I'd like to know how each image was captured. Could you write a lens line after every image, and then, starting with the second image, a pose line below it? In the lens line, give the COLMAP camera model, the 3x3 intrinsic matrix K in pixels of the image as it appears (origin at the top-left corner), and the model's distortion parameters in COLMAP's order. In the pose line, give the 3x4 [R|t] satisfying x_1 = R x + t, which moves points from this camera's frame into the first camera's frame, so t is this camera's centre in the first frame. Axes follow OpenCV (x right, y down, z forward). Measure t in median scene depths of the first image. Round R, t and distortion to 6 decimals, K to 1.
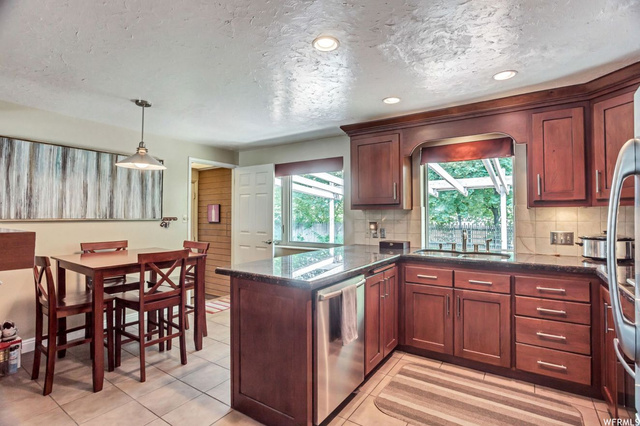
lens RADIAL K [[312.1, 0, 320.7], [0, 312.1, 210.5], [0, 0, 1]] dist [-0.033838, -0.000417]
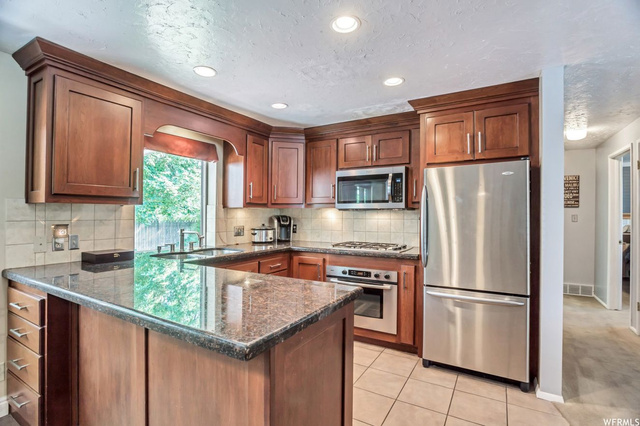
lens RADIAL K [[312.1, 0, 318.7], [0, 312.1, 213.1], [0, 0, 1]] dist [-0.033838, -0.000417]
pose [[-0.063719, 0.008077, 0.997935, -0.518569], [-0.011445, 0.999896, -0.008824, 0.018341], [-0.997902, -0.011984, -0.063620, 0.649255]]
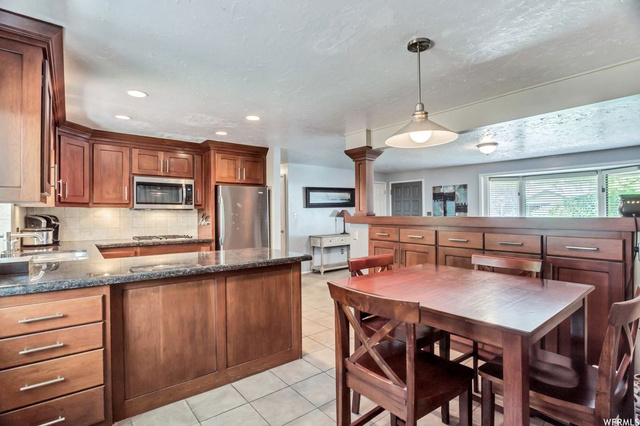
lens RADIAL K [[312.1, 0, 316.9], [0, 312.1, 211.4], [0, 0, 1]] dist [-0.033838, -0.000417]
pose [[-0.958443, 0.004375, 0.285250, -0.505009], [0.000535, 0.999908, -0.013539, 0.021749], [-0.285283, -0.012824, -0.958357, 1.523618]]
